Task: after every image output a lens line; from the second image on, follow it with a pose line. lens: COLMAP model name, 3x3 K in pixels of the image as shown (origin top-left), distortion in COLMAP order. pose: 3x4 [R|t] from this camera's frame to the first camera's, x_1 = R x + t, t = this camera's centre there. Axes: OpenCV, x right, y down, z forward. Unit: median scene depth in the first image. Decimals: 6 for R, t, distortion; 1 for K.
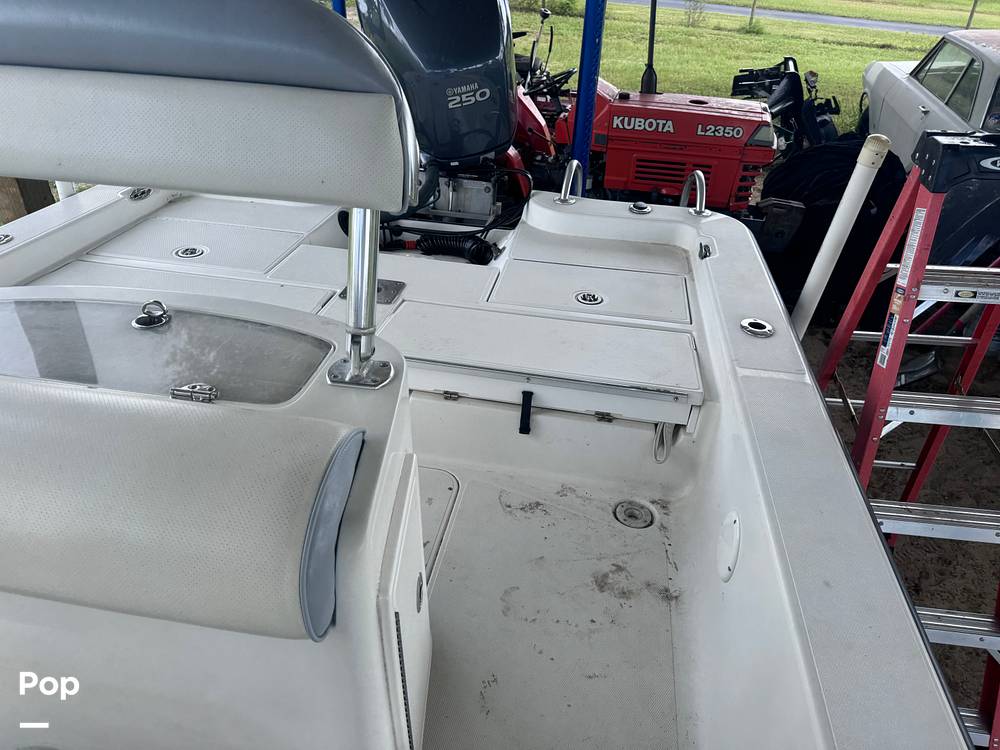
lens RADIAL K [[696.6, 0, 494.5], [0, 696.6, 369.1], [0, 0, 1]] dist [0.103053, -0.168983]
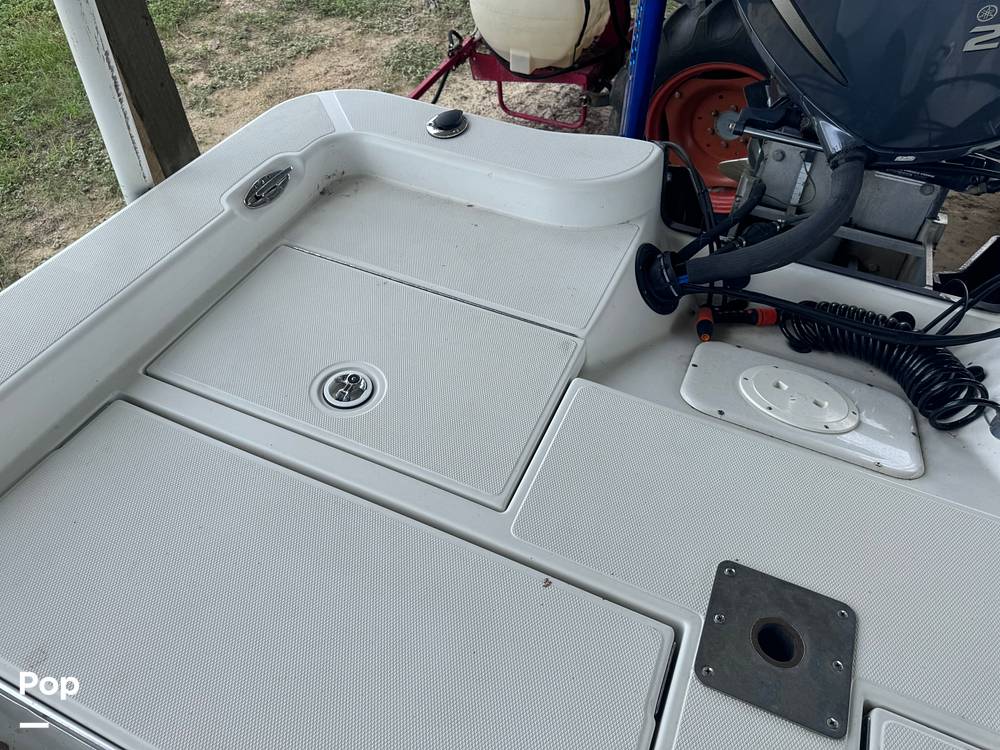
lens RADIAL K [[702.8, 0, 494.8], [0, 702.8, 360.2], [0, 0, 1]] dist [0.057968, -0.065362]
pose [[0.969993, 0.155757, -0.186689, -0.240643], [-0.105173, 0.961098, 0.255401, -0.298329], [0.219207, -0.228103, 0.948640, 0.557236]]
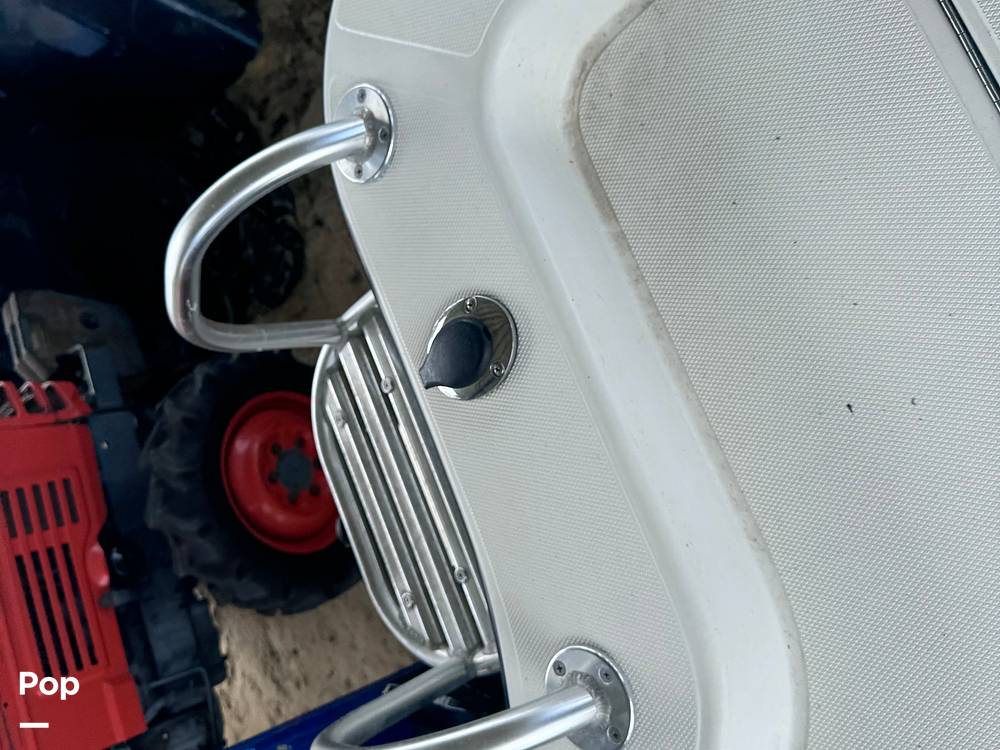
lens RADIAL K [[934.9, 0, 500.0], [0, 934.9, 375.0], [0, 0, 1]] dist [0.014697, 0.008396]
pose [[-0.513551, -0.807907, 0.289053, 0.121745], [0.844187, -0.415390, 0.338820, -0.348593], [-0.153666, 0.418017, 0.895348, 0.803626]]
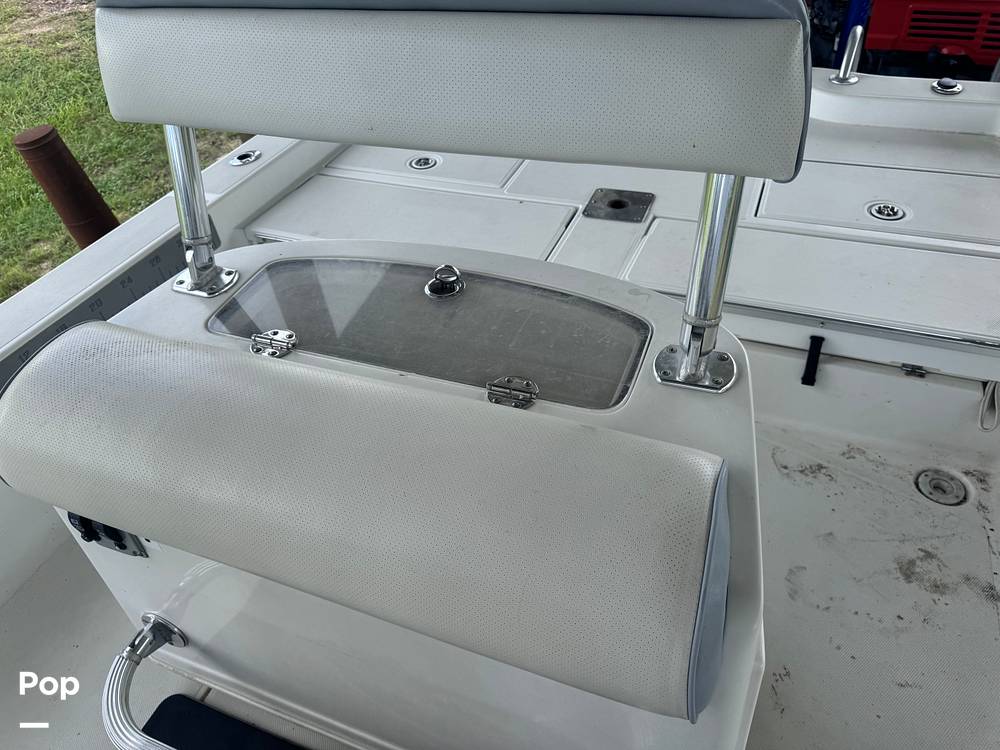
lens RADIAL K [[701.6, 0, 501.0], [0, 701.6, 371.9], [0, 0, 1]] dist [0.048702, -0.051168]
pose [[0.971555, 0.048193, -0.231858, -0.088780], [-0.006151, 0.983879, 0.178729, -0.055511], [0.236734, -0.172219, 0.956189, 0.058366]]
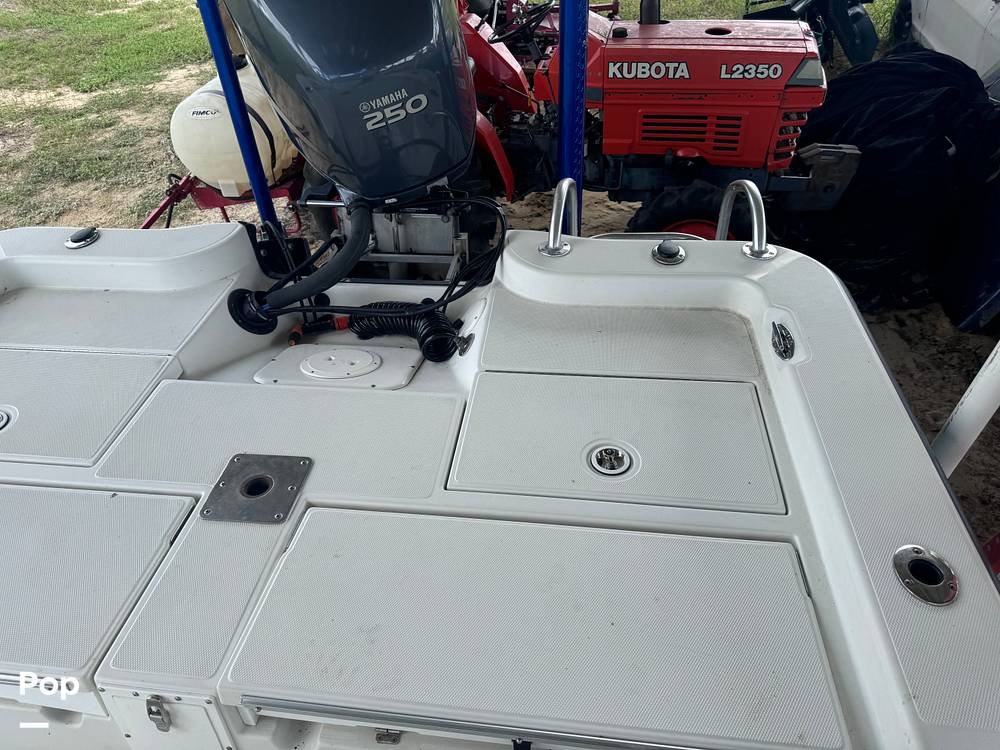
lens RADIAL K [[702.8, 0, 494.8], [0, 702.8, 360.2], [0, 0, 1]] dist [0.057968, -0.065362]
pose [[0.994863, -0.099781, -0.017072, 0.047346], [0.101057, 0.988809, 0.109746, -0.236285], [0.005930, -0.110908, 0.993813, 0.344595]]
